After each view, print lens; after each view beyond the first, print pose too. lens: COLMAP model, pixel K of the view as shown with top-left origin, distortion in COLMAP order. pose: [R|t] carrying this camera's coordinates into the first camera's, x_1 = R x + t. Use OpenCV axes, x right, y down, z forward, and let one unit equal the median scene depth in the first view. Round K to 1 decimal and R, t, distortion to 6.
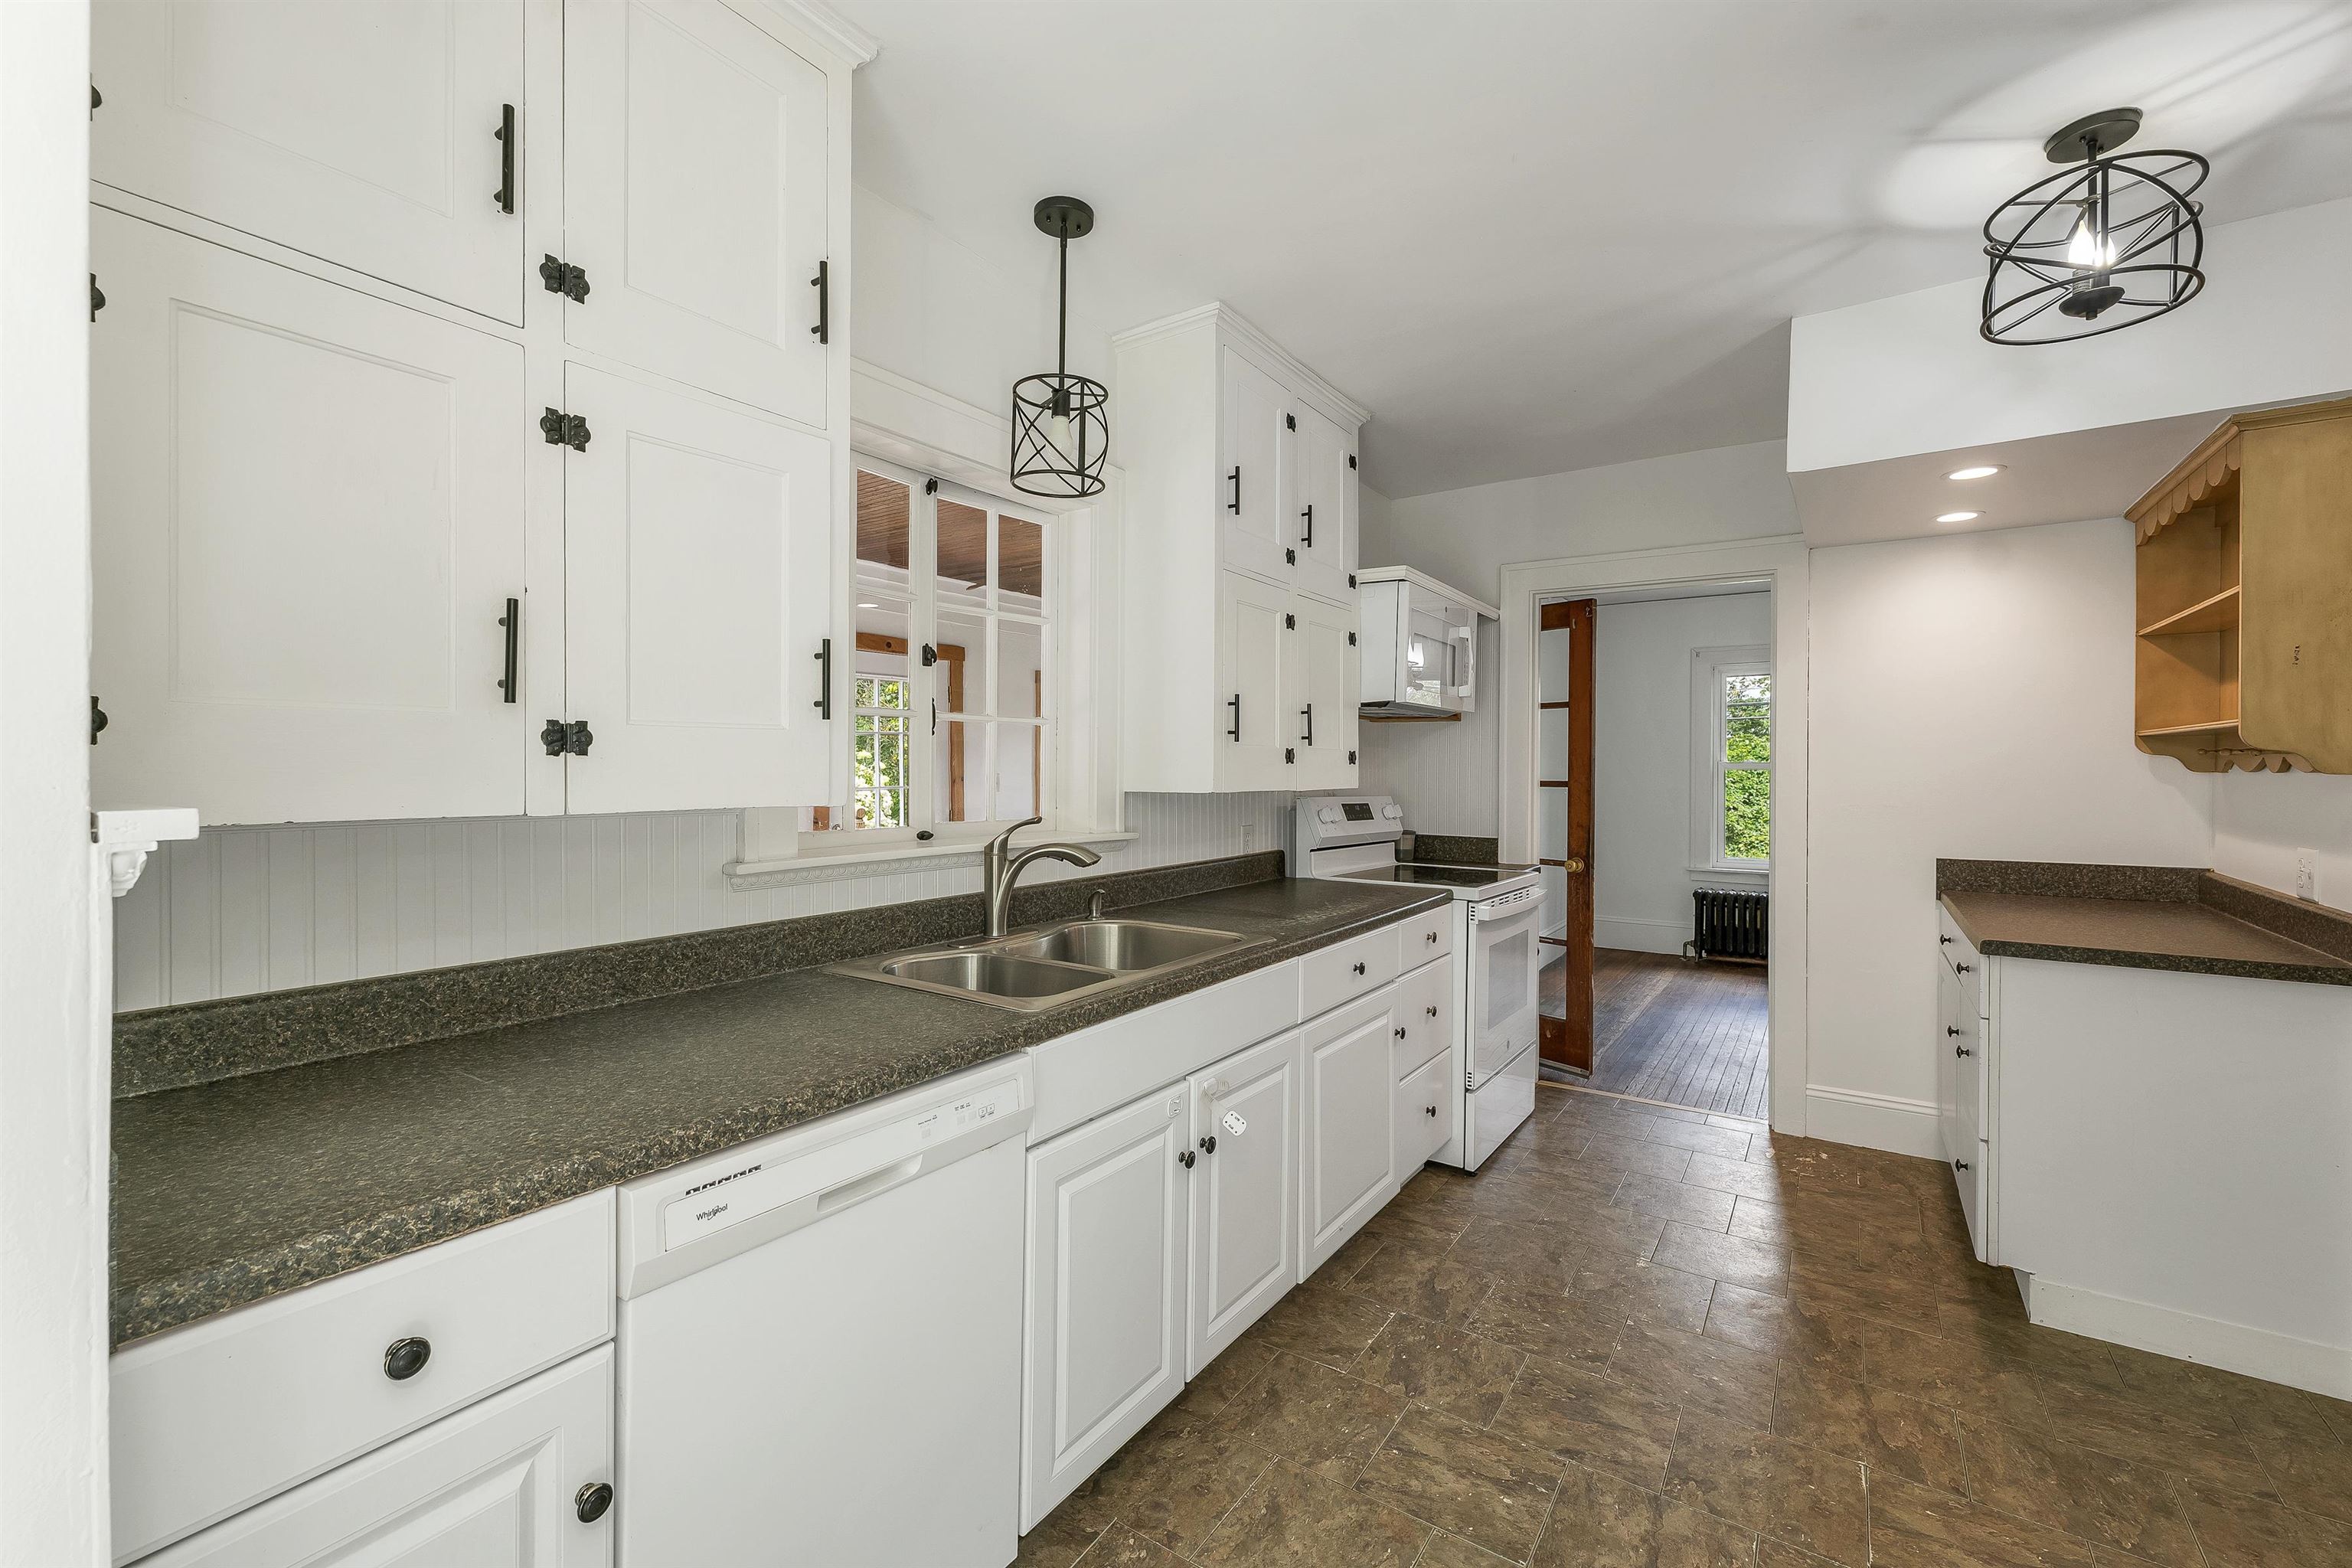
lens RADIAL K [[977.2, 0, 1176.6], [0, 977.2, 771.9], [0, 0, 1]] dist [-0.002504, -0.000282]
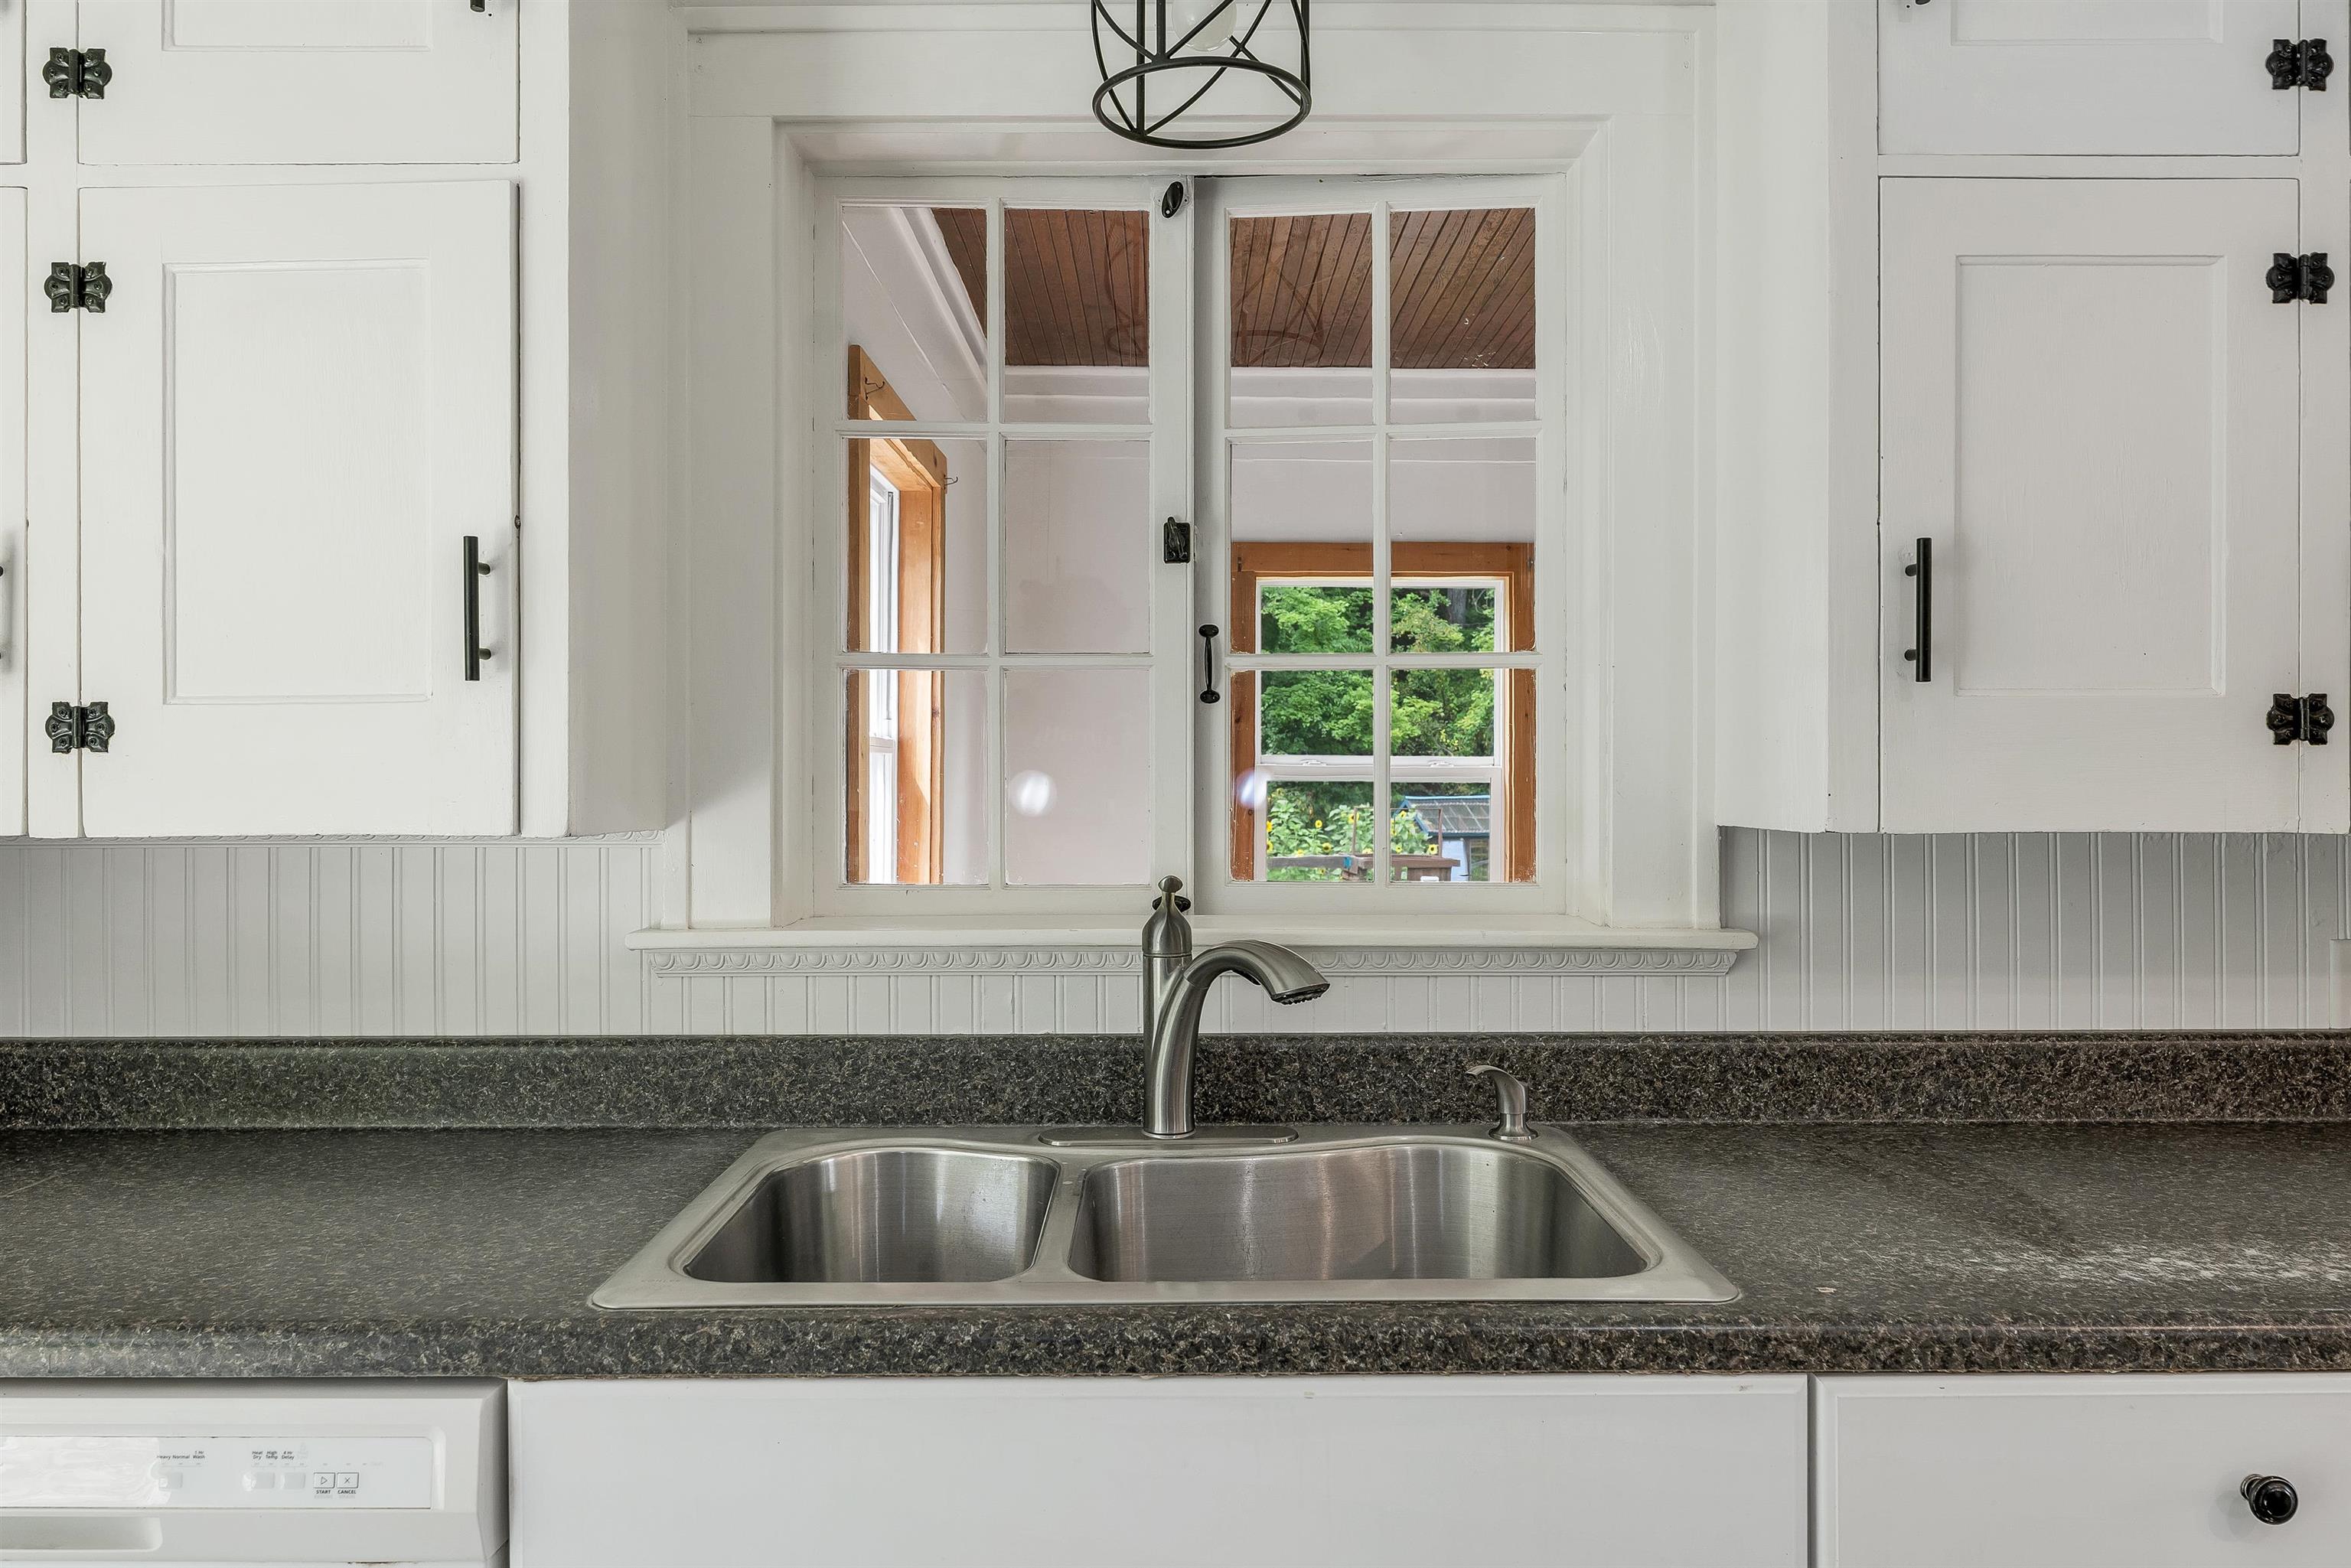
lens RADIAL K [[1607.1, 0, 1177.2], [0, 1607.1, 787.3], [0, 0, 1]] dist [-0.004500, 0.003331]
pose [[0.569797, 0.000730, -0.821785, 0.529076], [0.001445, 0.999997, 0.001891, 0.004936], [0.821784, -0.002265, 0.569795, 0.687952]]
